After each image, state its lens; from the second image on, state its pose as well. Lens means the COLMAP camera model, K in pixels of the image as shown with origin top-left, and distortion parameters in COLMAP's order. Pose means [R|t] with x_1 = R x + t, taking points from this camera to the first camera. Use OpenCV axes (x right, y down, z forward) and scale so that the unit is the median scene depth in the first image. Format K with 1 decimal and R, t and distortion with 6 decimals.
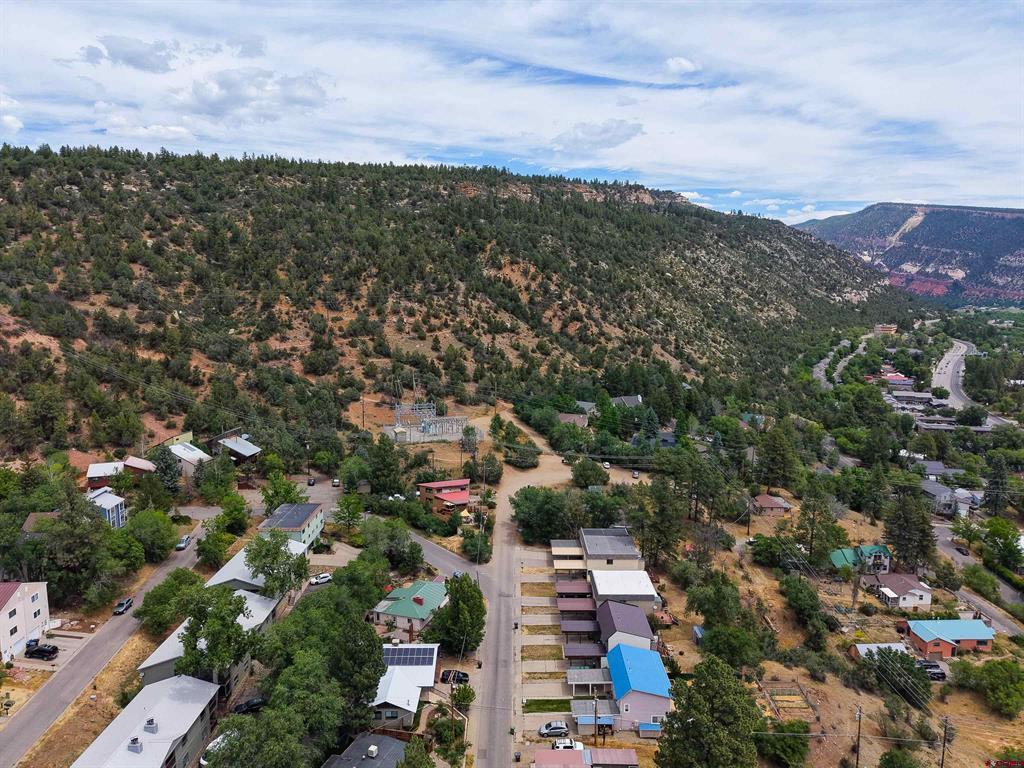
lens RADIAL K [[685.4, 0, 512.0], [0, 685.4, 384.0], [0, 0, 1]] dist [0.039578, -0.030091]
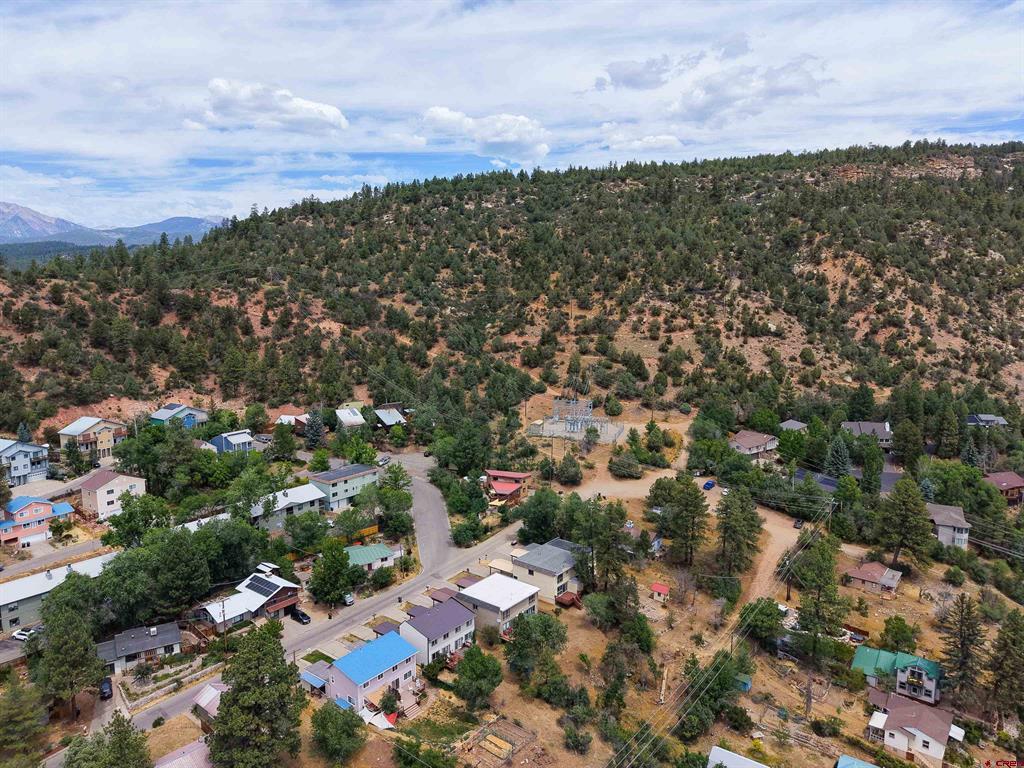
lens RADIAL K [[685.4, 0, 512.0], [0, 685.4, 384.0], [0, 0, 1]] dist [0.039578, -0.030091]
pose [[0.784393, 0.088558, -0.613910, 0.232478], [-0.084786, 0.995773, 0.035311, -0.013434], [0.614442, 0.024353, 0.788586, 0.068652]]
